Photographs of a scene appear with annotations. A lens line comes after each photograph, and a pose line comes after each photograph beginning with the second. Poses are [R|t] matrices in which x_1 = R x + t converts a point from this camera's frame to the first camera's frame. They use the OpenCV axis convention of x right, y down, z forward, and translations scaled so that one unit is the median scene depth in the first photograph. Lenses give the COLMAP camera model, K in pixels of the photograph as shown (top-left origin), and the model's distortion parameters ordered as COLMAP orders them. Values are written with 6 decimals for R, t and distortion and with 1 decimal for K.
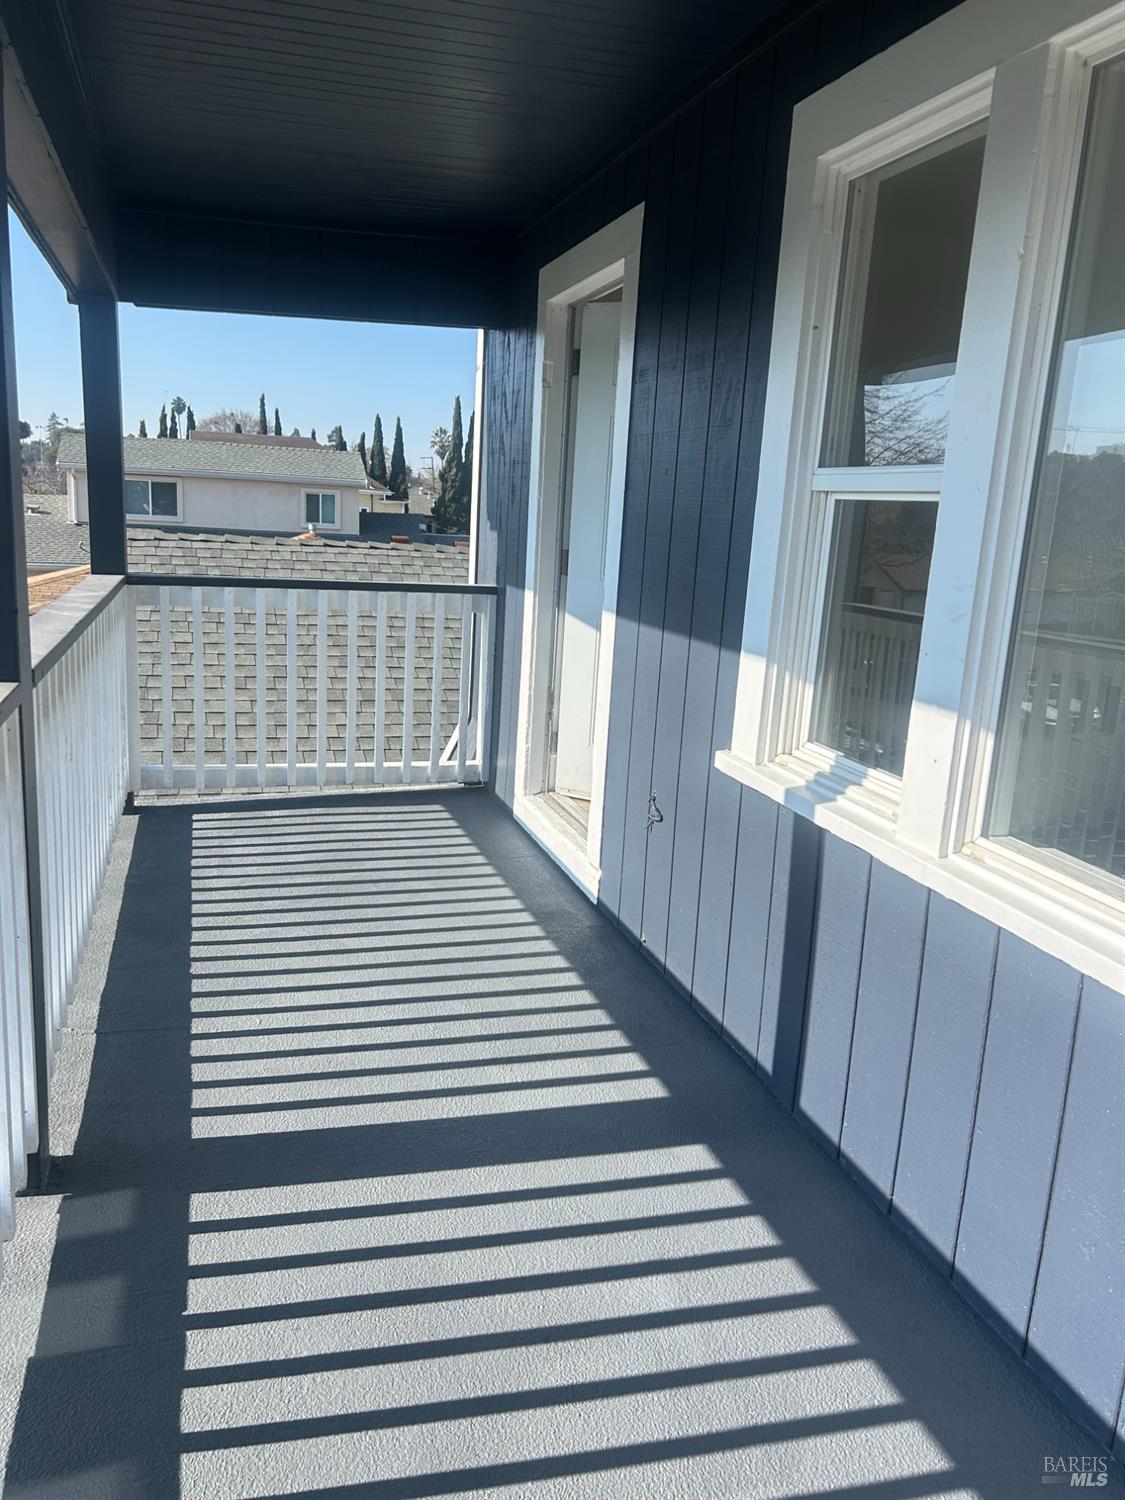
lens RADIAL K [[1122.4, 0, 558.9], [0, 1122.4, 752.6], [0, 0, 1]] dist [-0.001774, 0.000343]
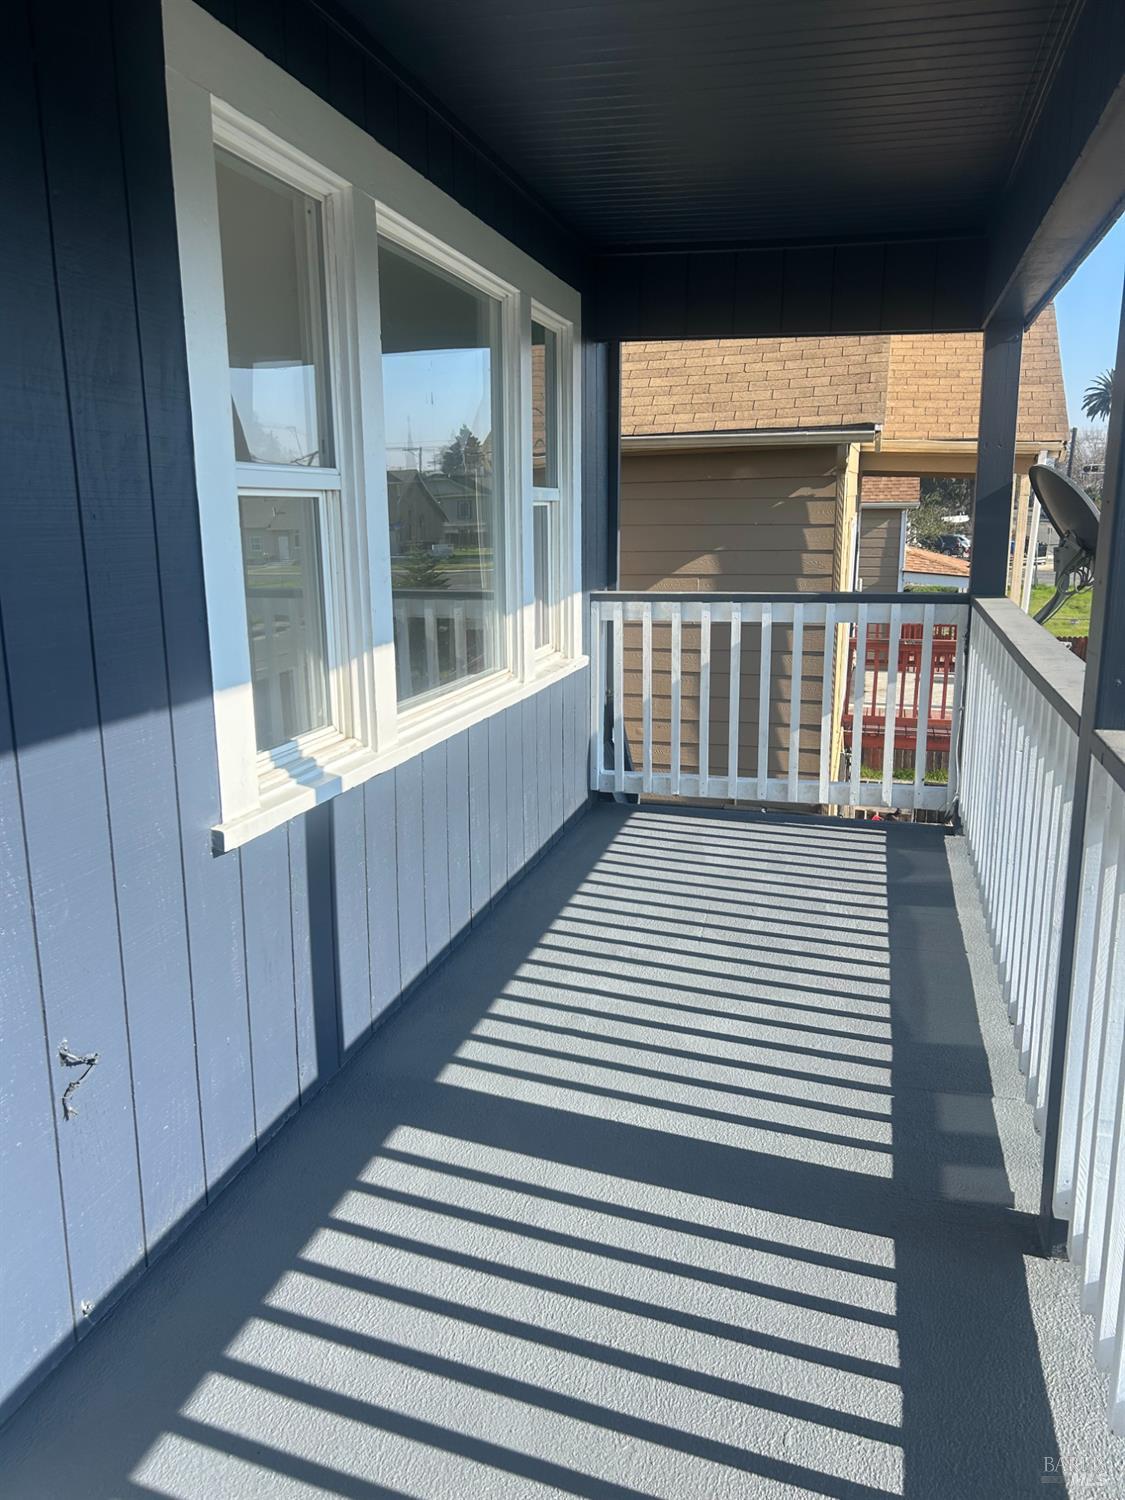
lens RADIAL K [[1122.4, 0, 560.4], [0, 1122.4, 750.5], [0, 0, 1]] dist [-0.001774, 0.000343]
pose [[-0.836355, -0.160392, 0.524199, -0.579279], [0.074389, 0.914187, 0.398407, -0.441545], [-0.543117, 0.372204, -0.752654, 1.886076]]
